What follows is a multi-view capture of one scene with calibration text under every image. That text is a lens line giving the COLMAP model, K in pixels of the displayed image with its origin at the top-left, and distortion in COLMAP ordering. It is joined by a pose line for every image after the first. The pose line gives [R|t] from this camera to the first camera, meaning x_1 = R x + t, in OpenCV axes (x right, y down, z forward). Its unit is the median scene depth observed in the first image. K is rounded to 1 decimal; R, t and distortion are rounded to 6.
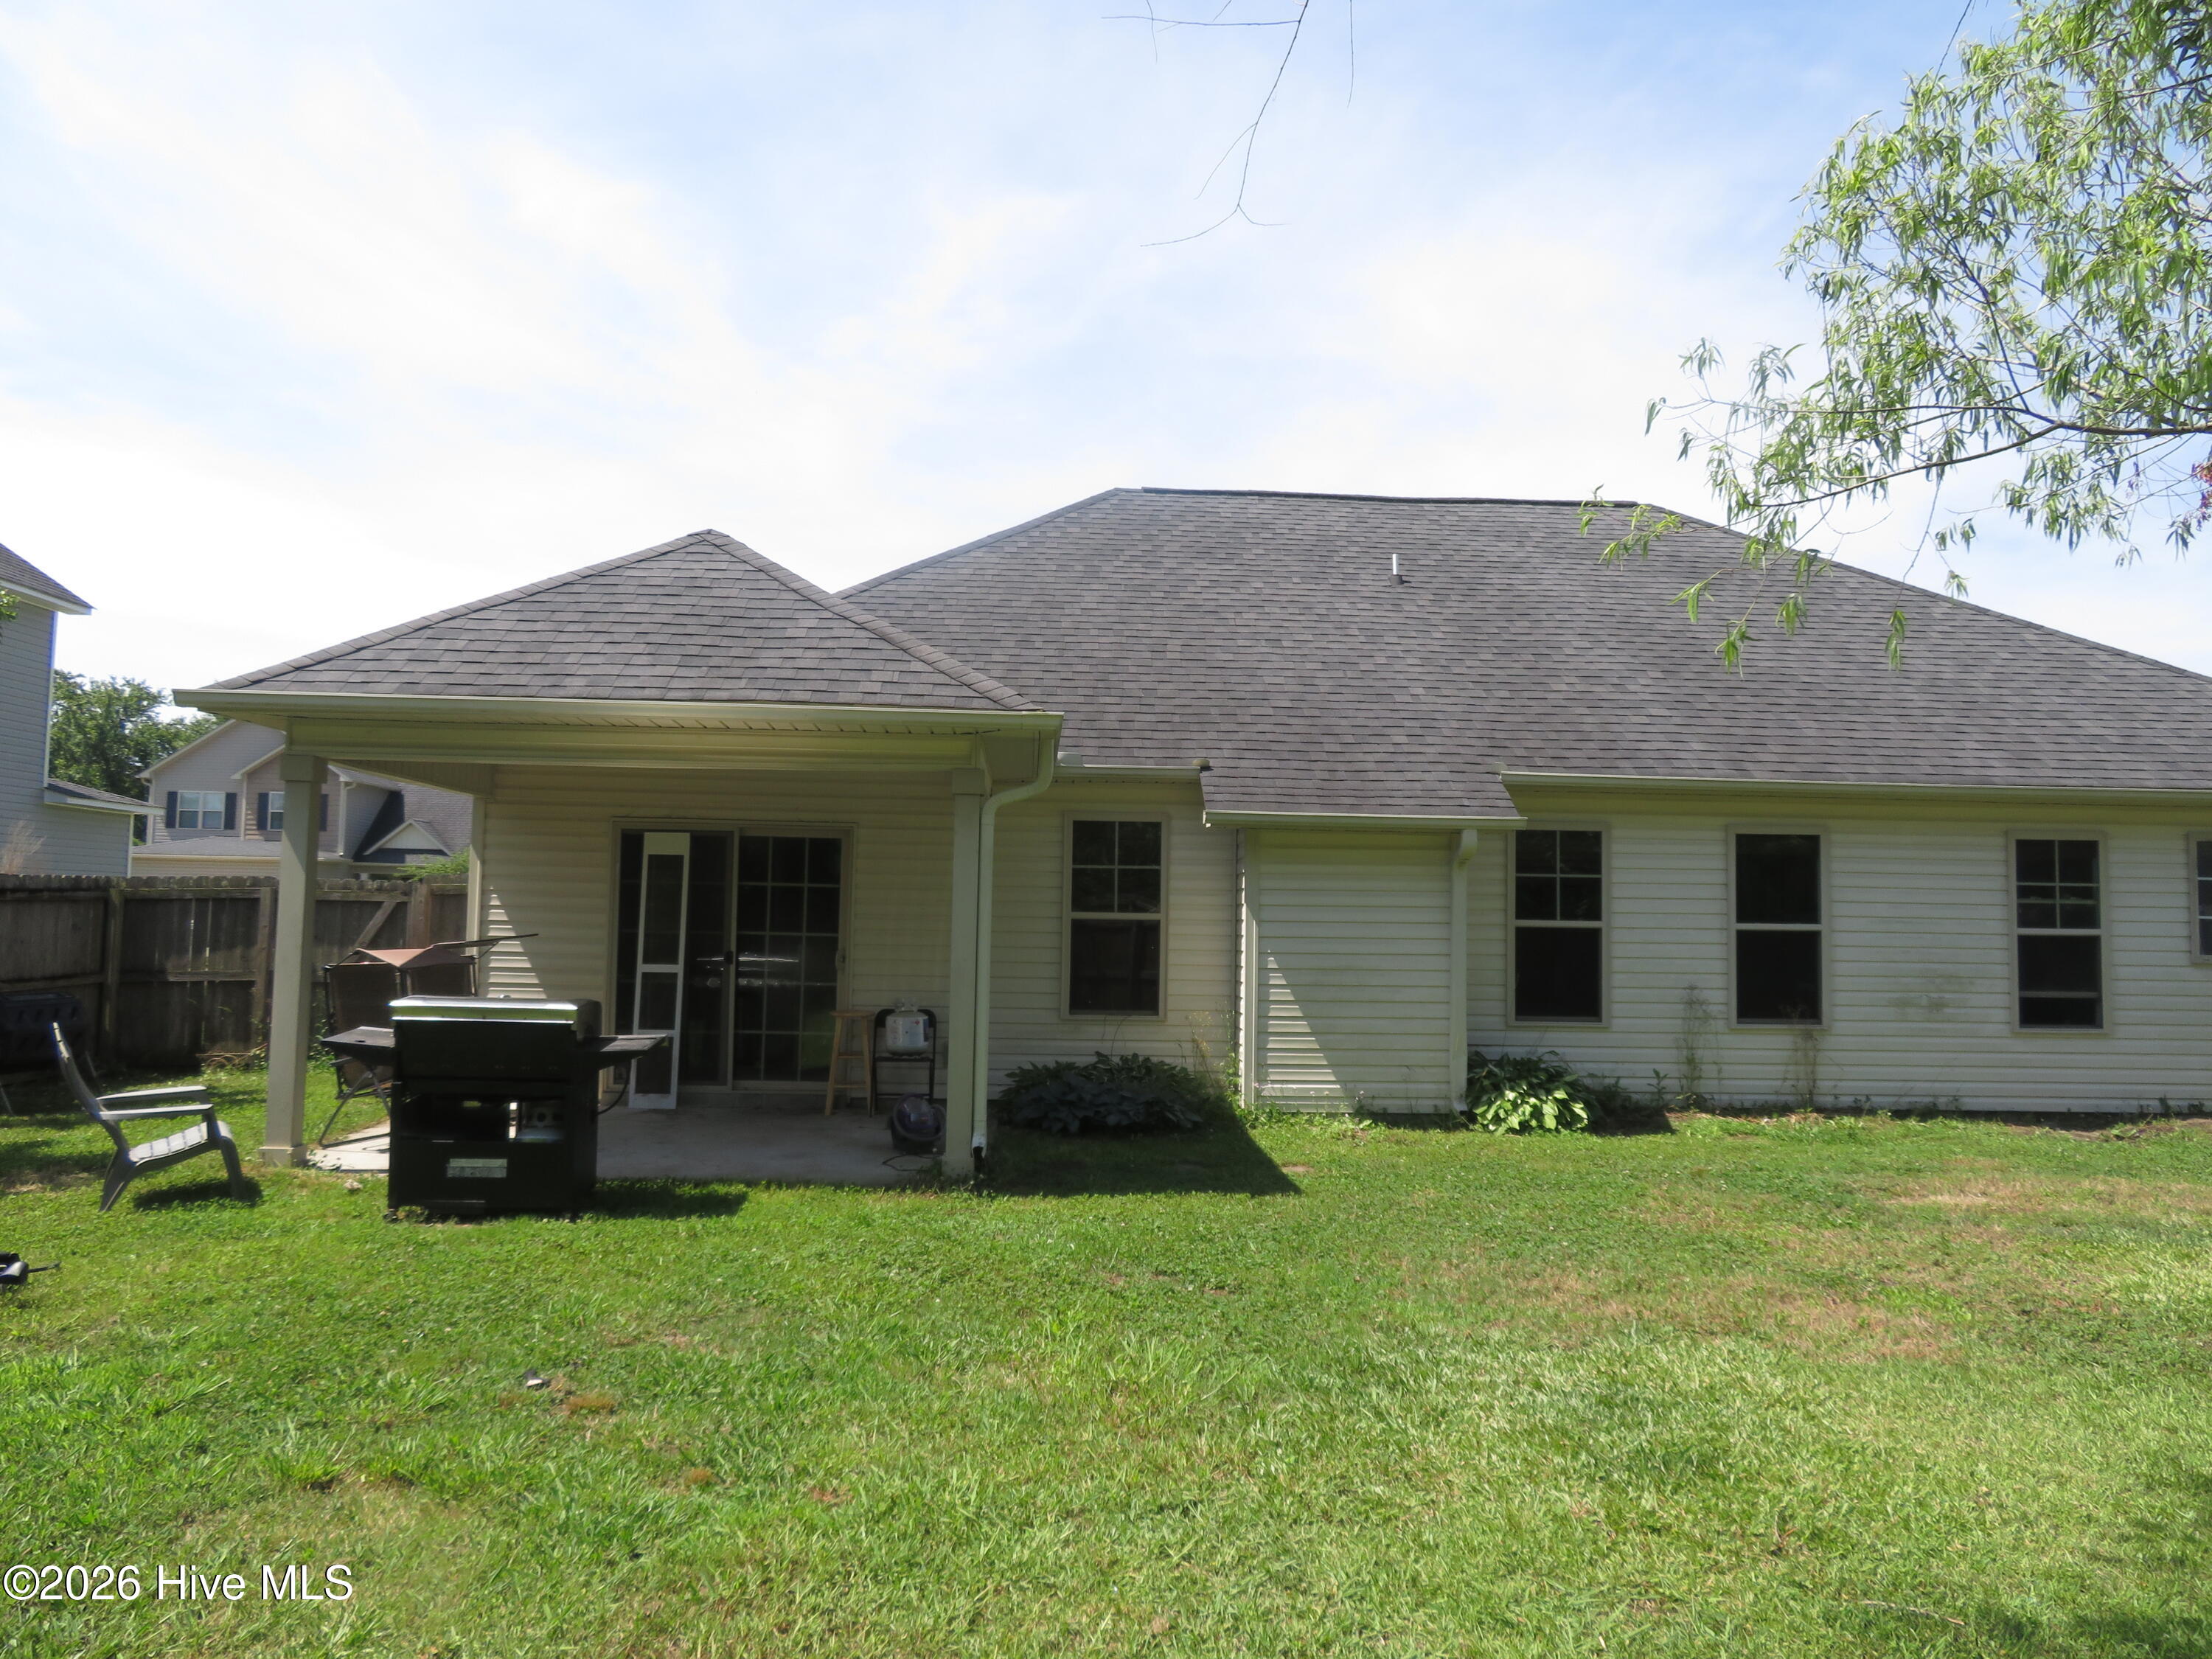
lens RADIAL K [[1612.1, 0, 1105.5], [0, 1612.1, 833.6], [0, 0, 1]] dist [0.003714, 0.005458]
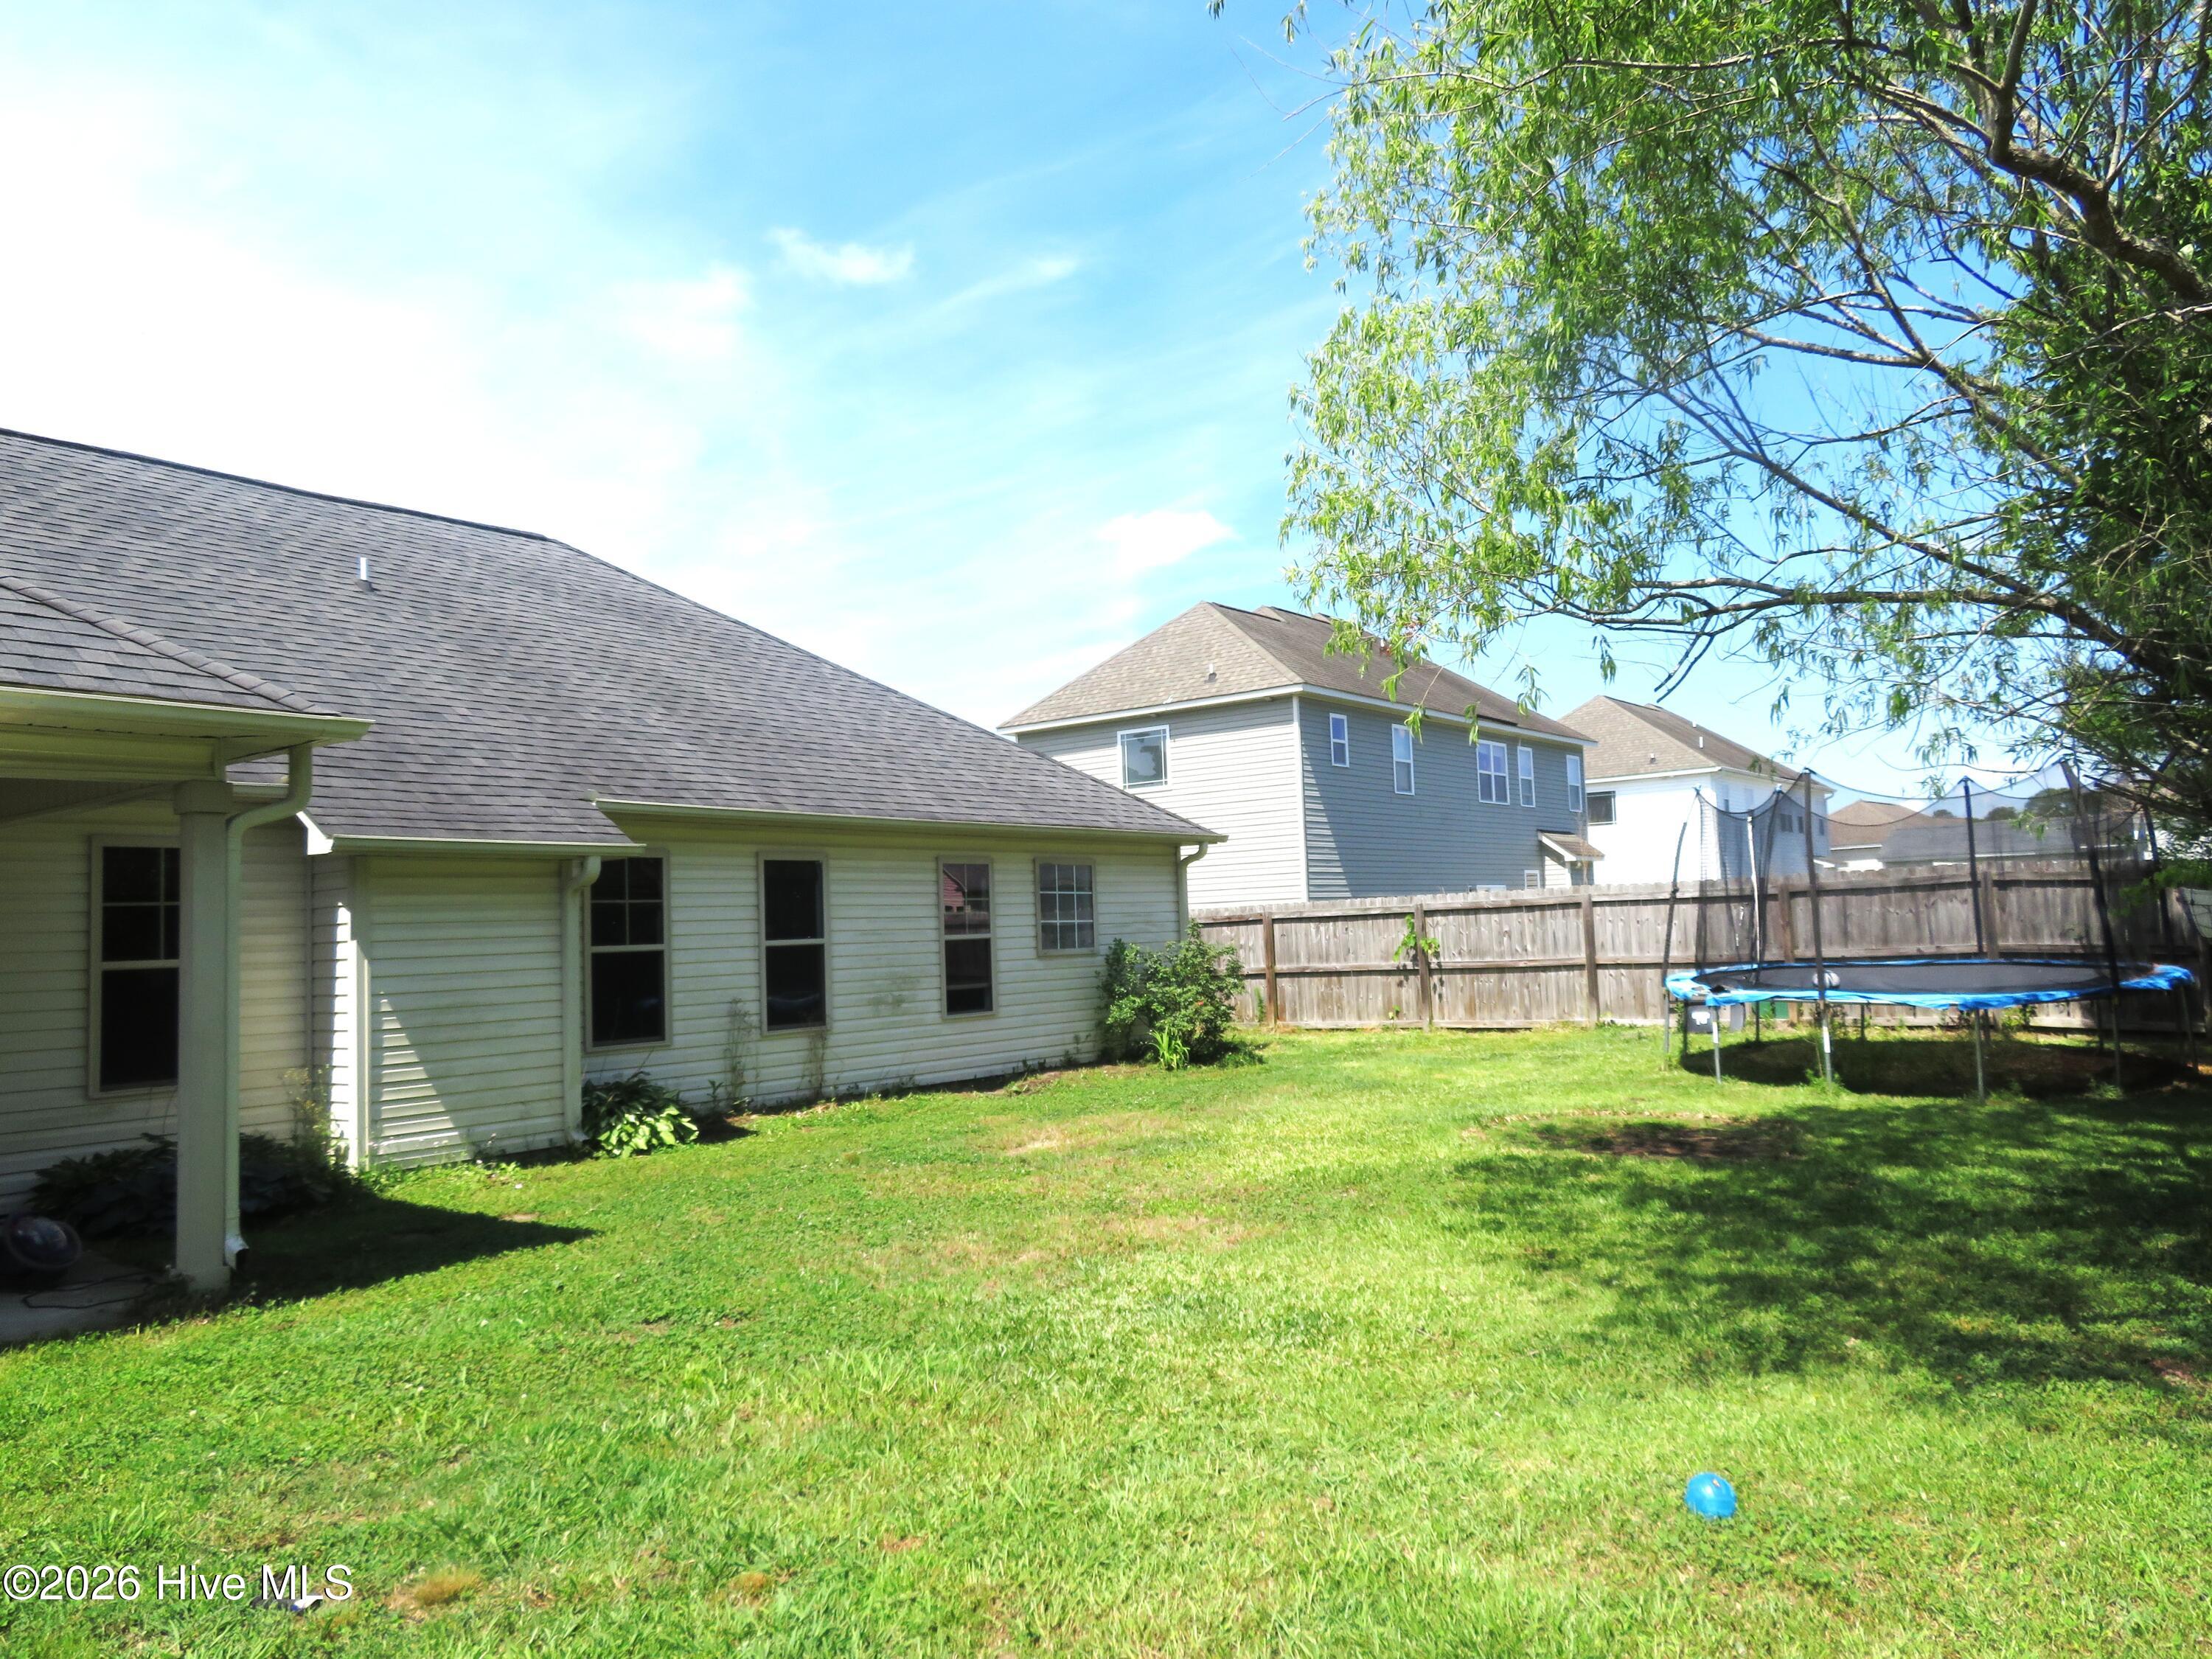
lens RADIAL K [[1612.1, 0, 1111.4], [0, 1612.1, 821.1], [0, 0, 1]] dist [0.003714, 0.005458]
pose [[0.642178, 0.014119, 0.766426, -0.315845], [0.004066, 0.999754, -0.021824, -0.001395], [-0.766545, 0.017132, 0.641962, 0.104429]]
